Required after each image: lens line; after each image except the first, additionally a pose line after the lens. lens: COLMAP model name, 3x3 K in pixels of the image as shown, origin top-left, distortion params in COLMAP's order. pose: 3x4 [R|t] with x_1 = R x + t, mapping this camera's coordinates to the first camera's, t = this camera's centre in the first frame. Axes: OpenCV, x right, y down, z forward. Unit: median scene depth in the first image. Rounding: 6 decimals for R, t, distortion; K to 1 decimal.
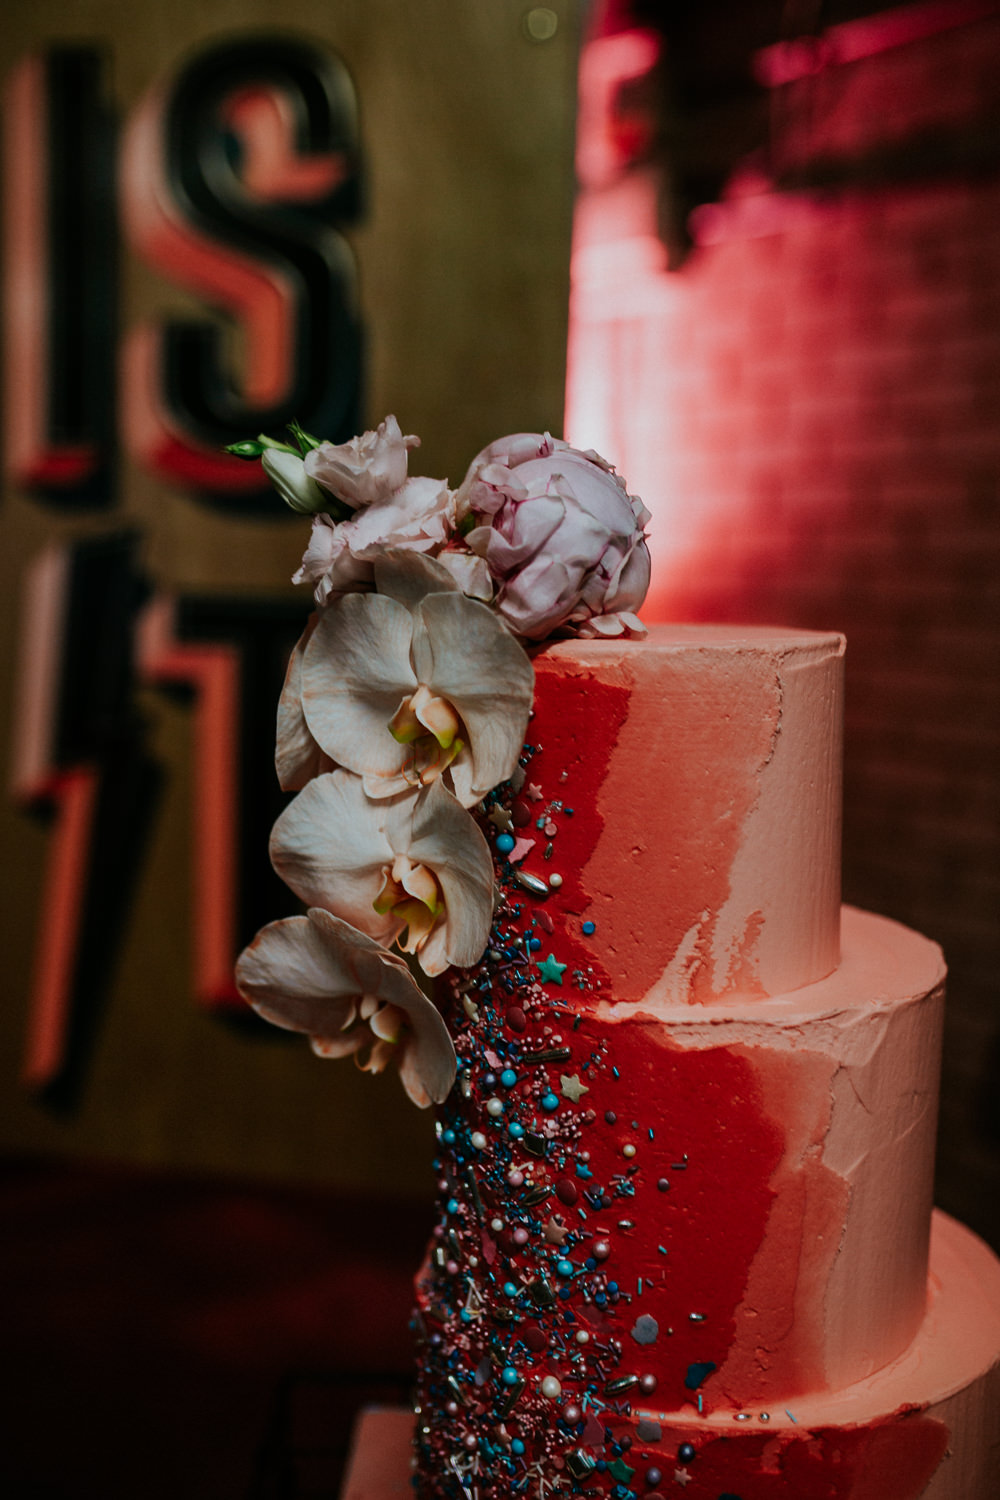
lens RADIAL K [[1625.0, 0, 500.0], [0, 1625.0, 750.0], [0, 0, 1]] dist [-0.033747, -0.004885]
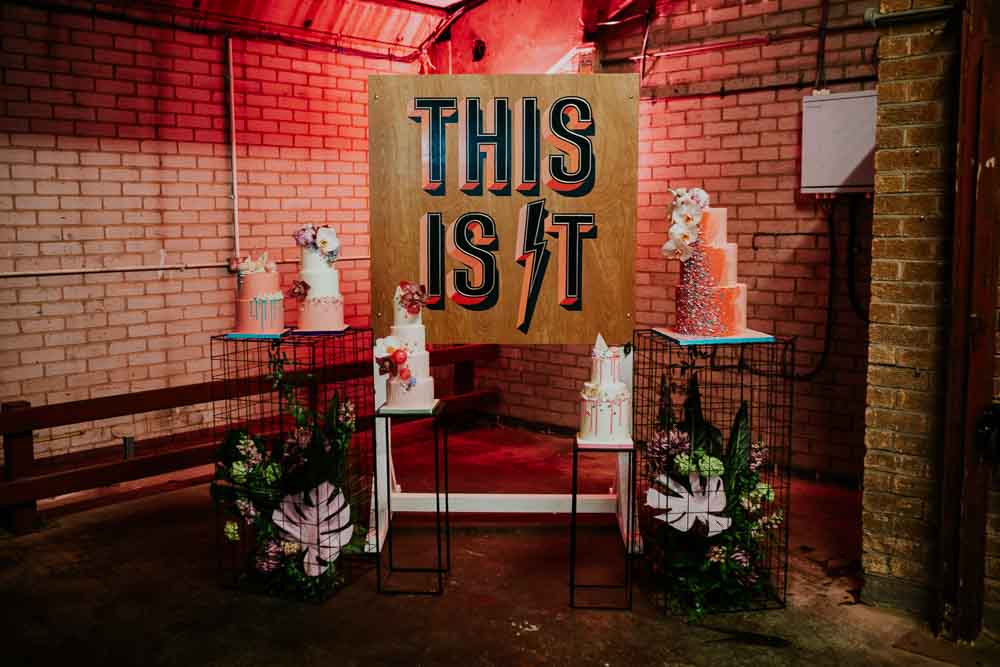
lens RADIAL K [[1083.4, 0, 543.4], [0, 1083.4, 330.0], [0, 0, 1]] dist [-0.033747, -0.004885]
pose [[0.977353, -0.050799, 0.205427, -0.930922], [0.053261, 0.998560, -0.006470, 0.268780], [-0.204803, 0.017264, 0.978651, -2.130665]]
